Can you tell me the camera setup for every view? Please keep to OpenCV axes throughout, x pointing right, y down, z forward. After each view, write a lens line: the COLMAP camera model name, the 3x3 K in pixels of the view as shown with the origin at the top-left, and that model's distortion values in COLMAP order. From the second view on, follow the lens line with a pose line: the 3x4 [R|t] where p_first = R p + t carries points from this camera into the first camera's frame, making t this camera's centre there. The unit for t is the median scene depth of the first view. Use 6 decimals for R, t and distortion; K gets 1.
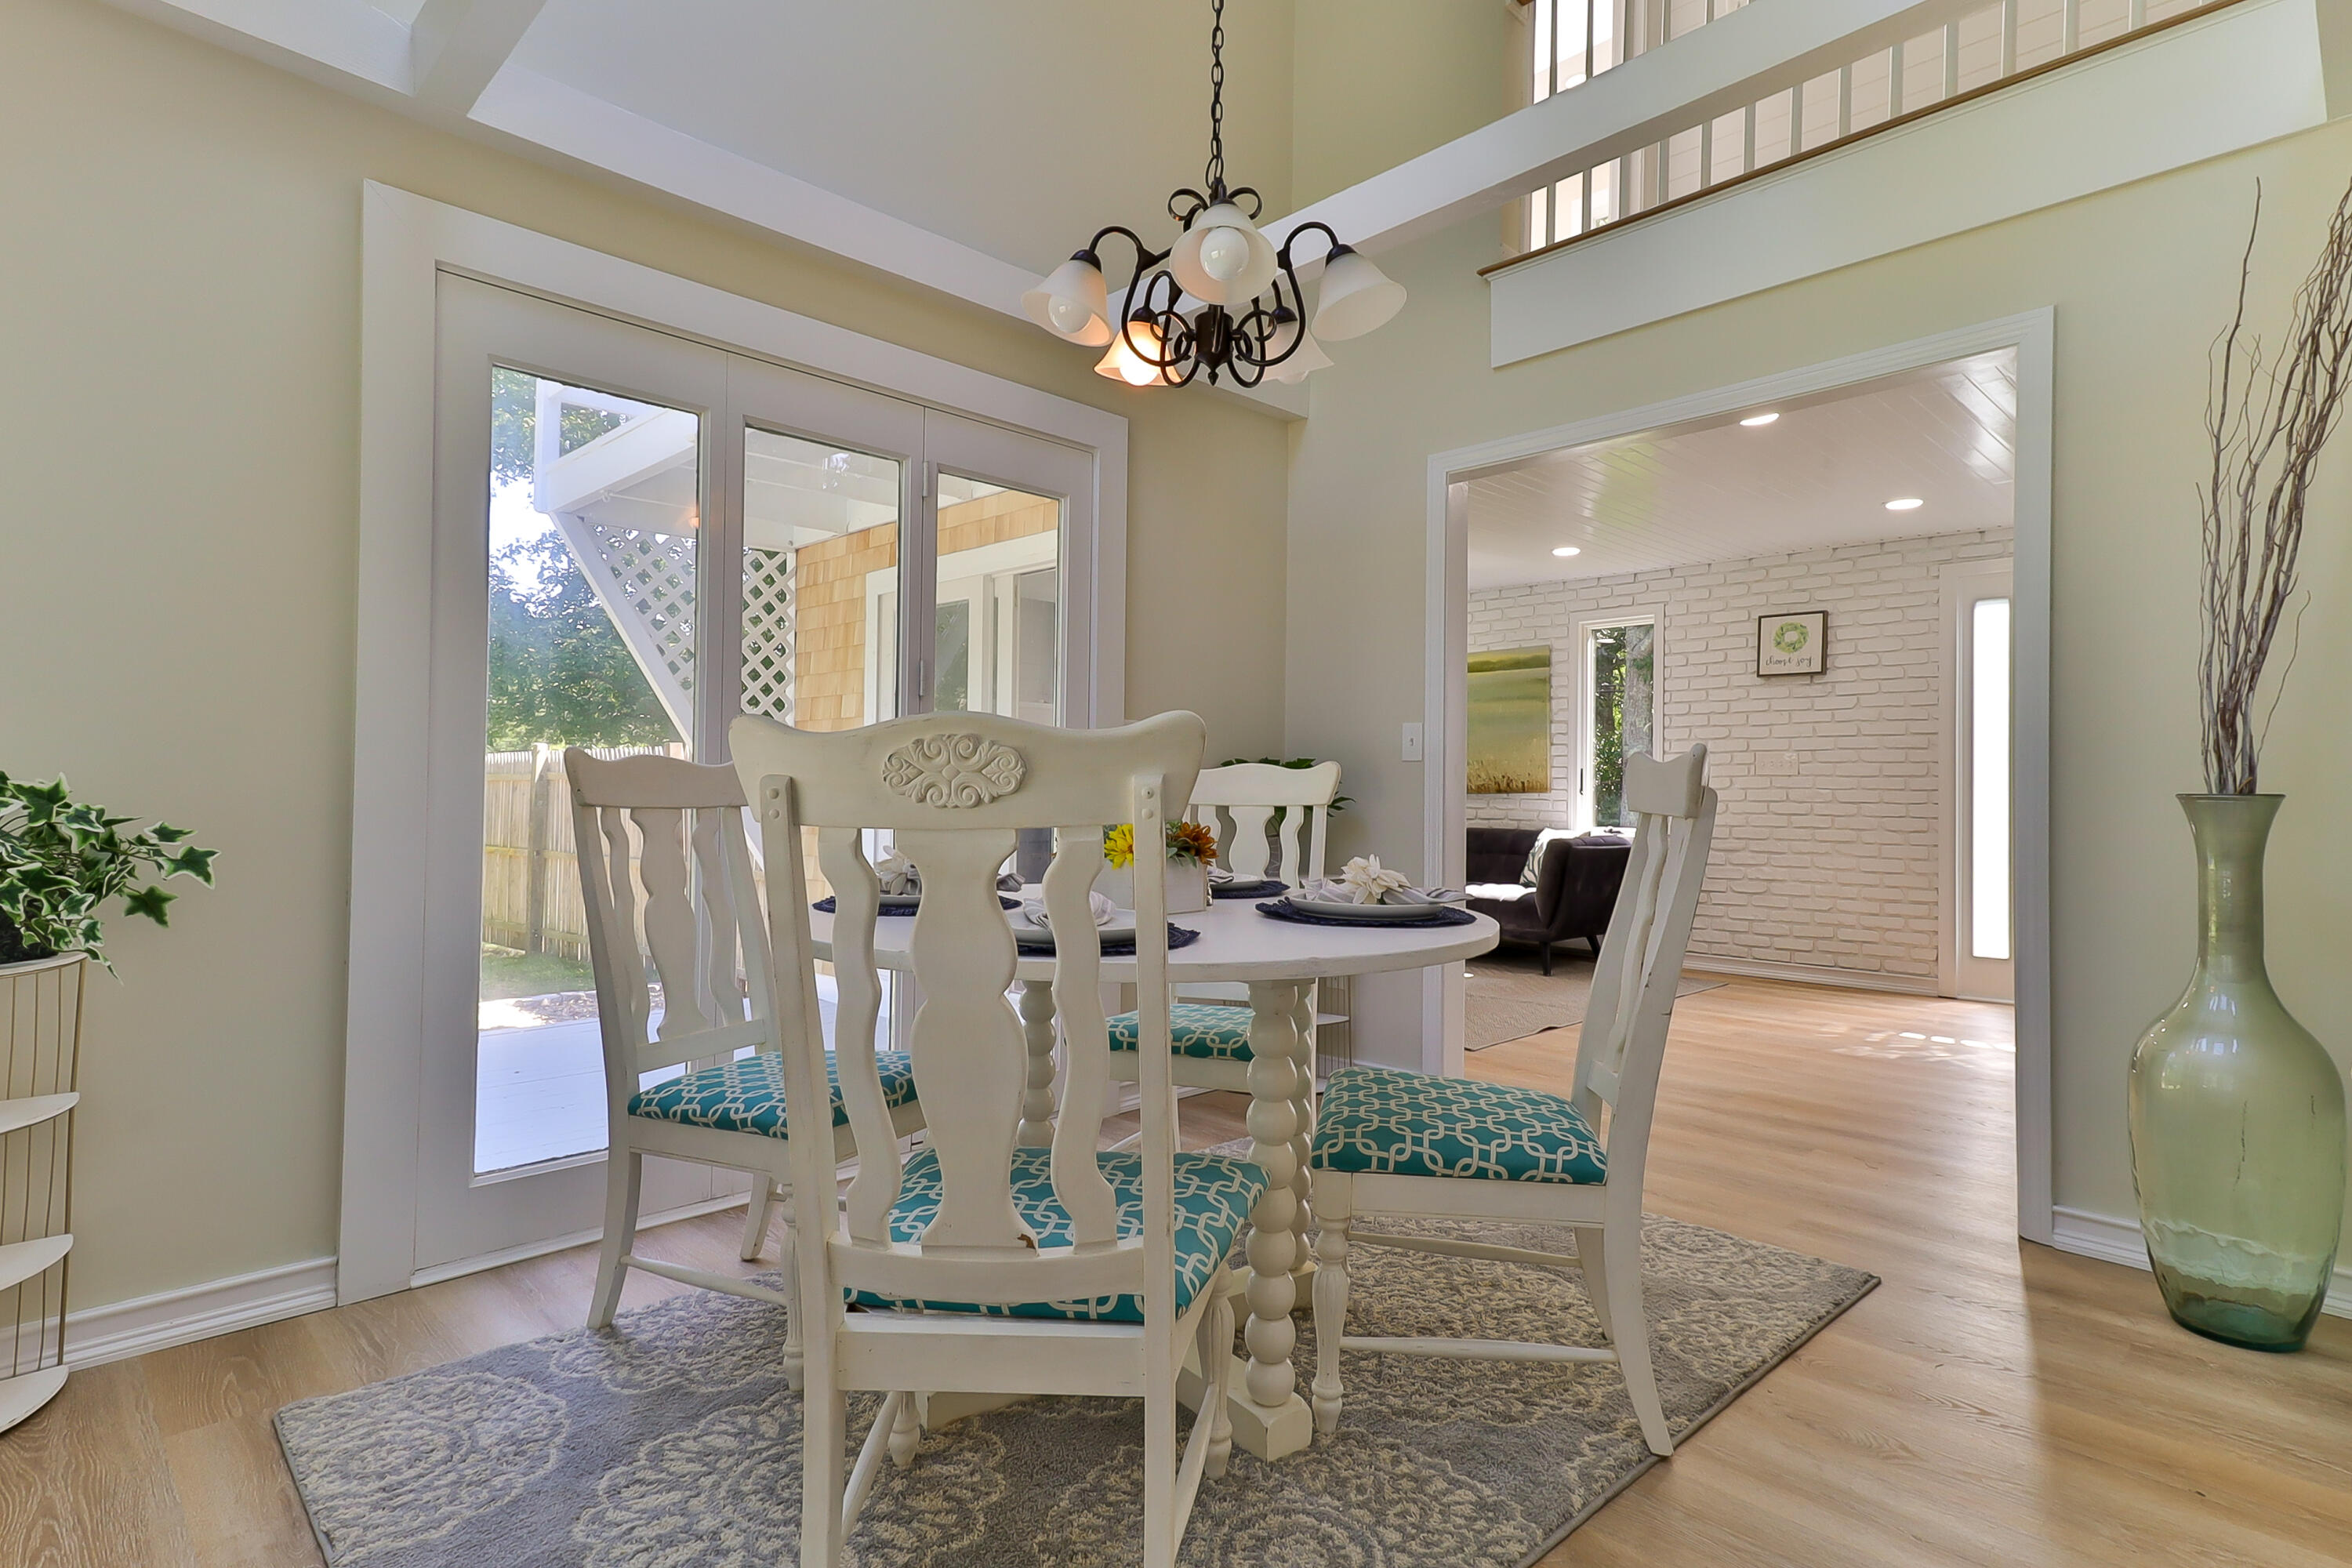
lens RADIAL K [[1200.0, 0, 1176.0], [0, 1200.0, 784.0], [0, 0, 1]] dist [0.036510, 0.001115]
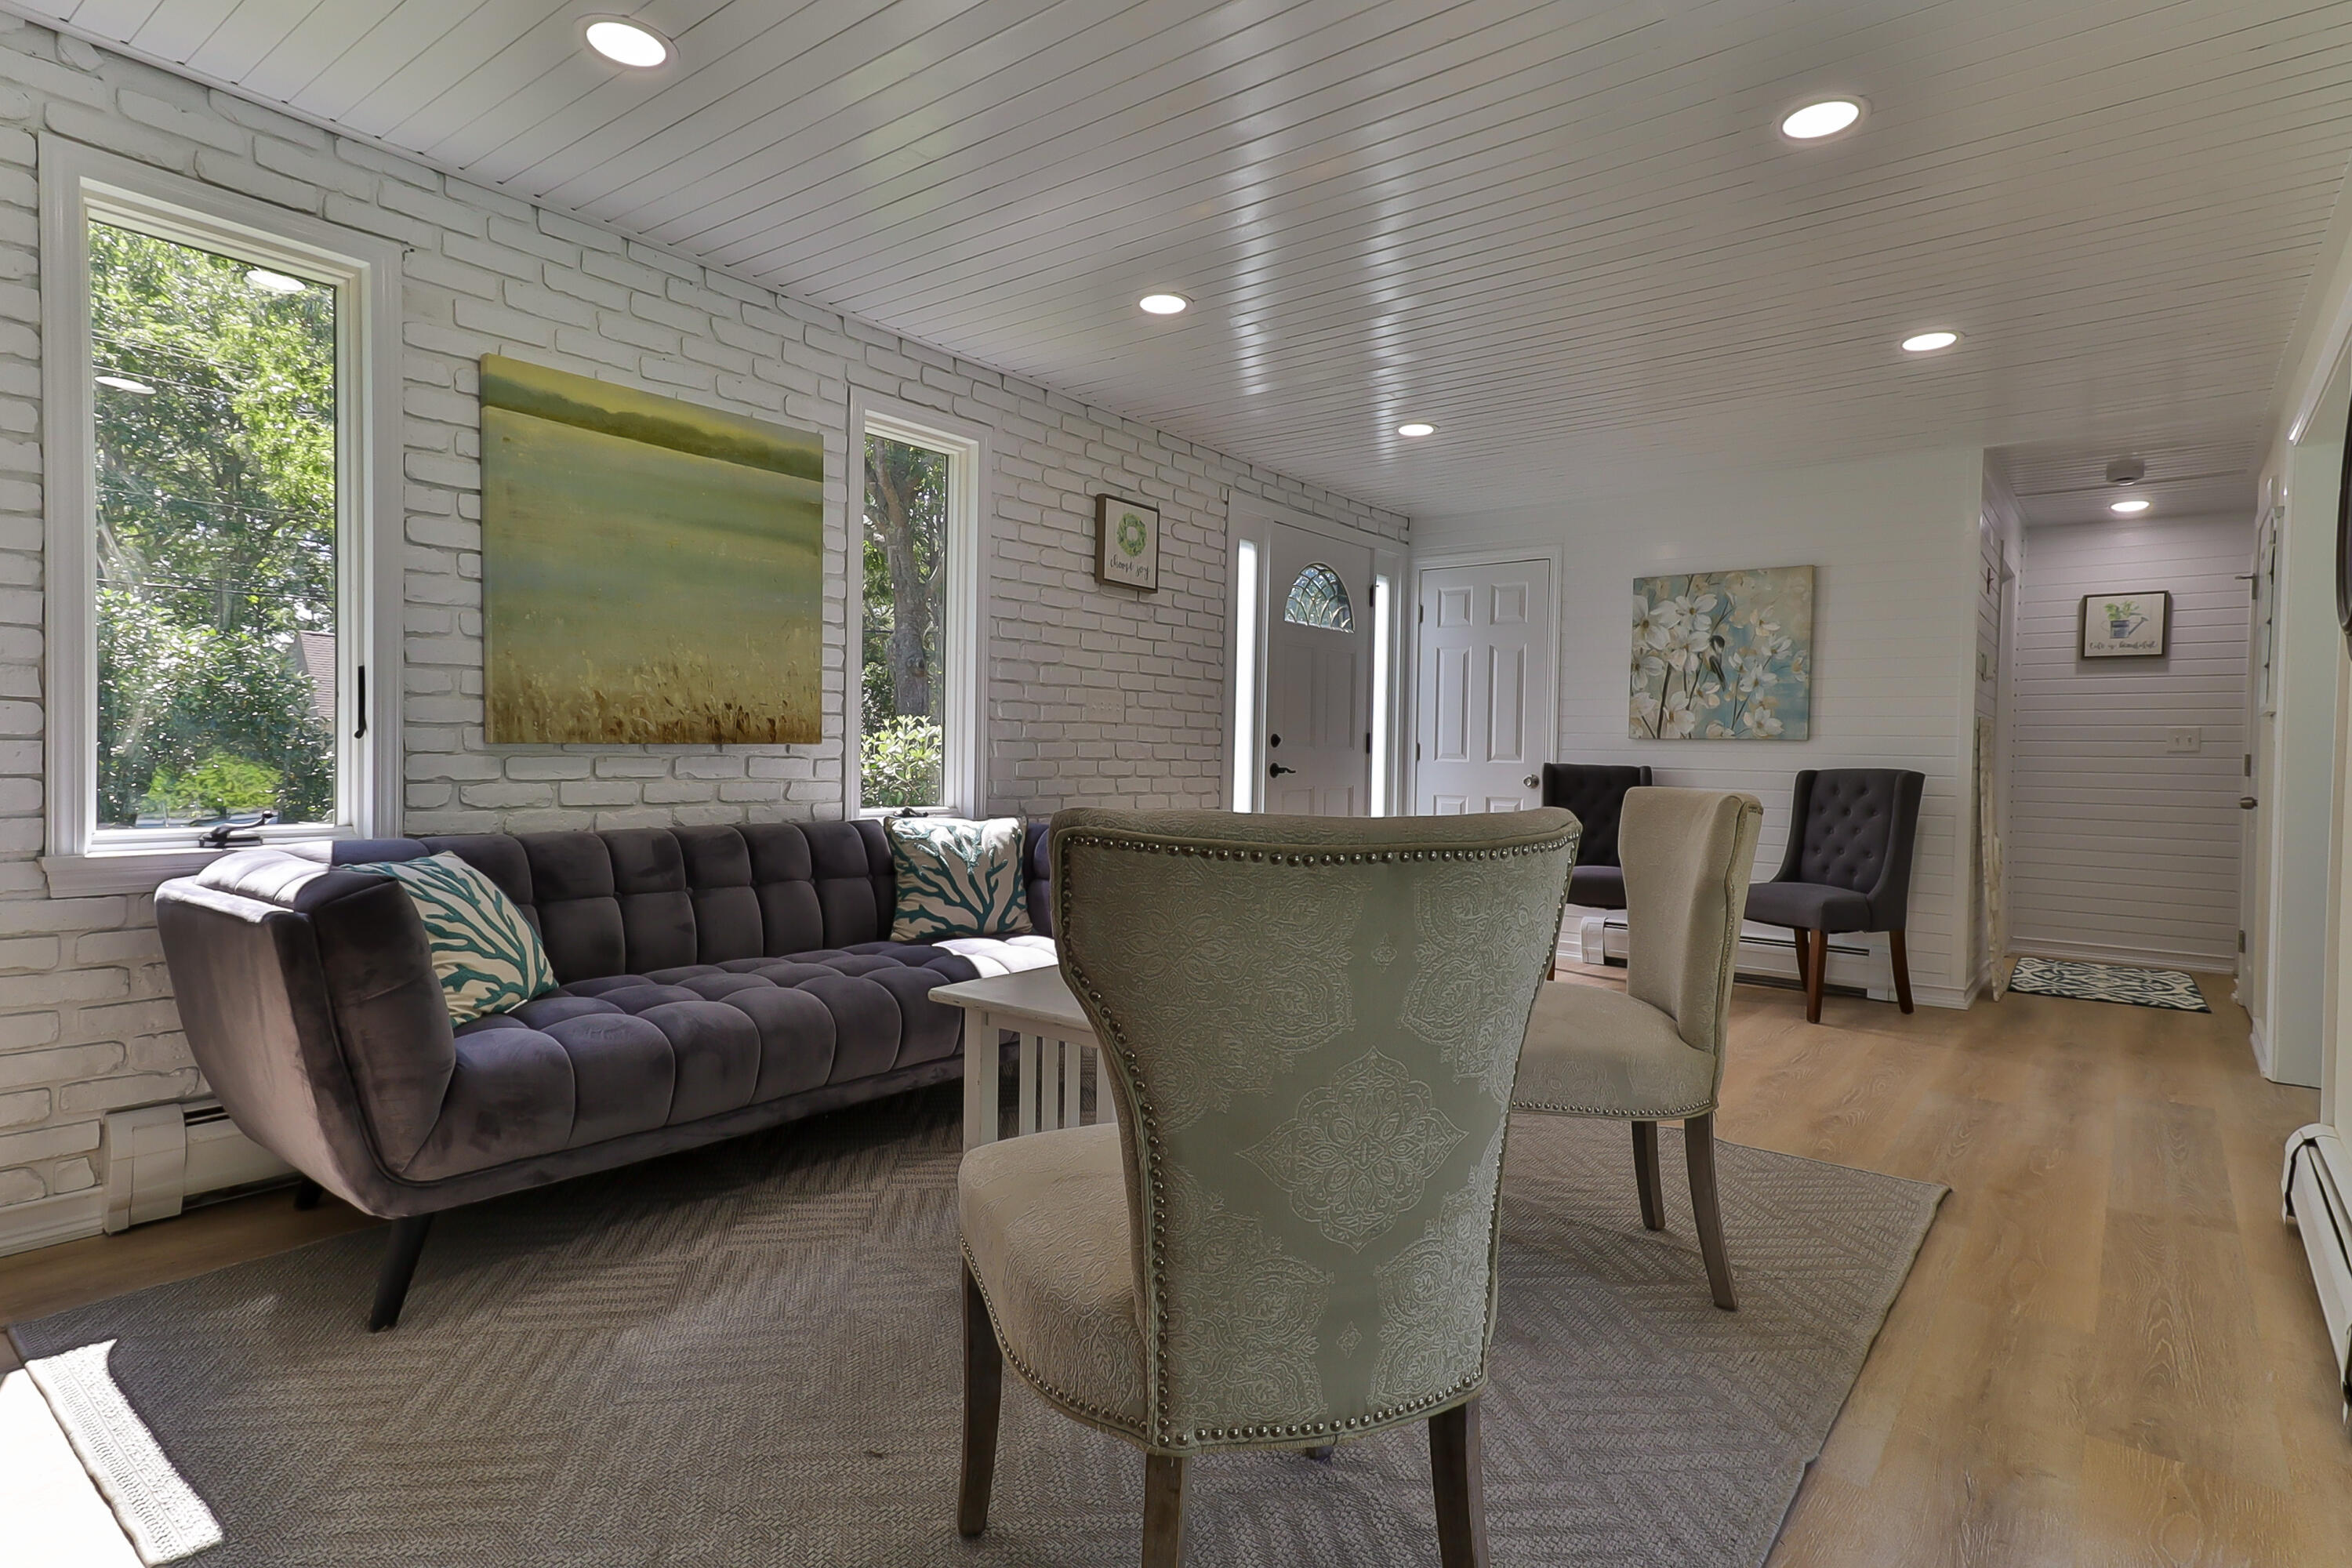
lens RADIAL K [[1200.0, 0, 1176.0], [0, 1200.0, 784.0], [0, 0, 1]] dist [0.036510, 0.001115]
pose [[-0.120746, -0.029113, 0.992256, -0.190595], [-0.017170, 0.999482, 0.027235, 0.007991], [-0.992535, -0.013748, -0.121183, 0.917540]]
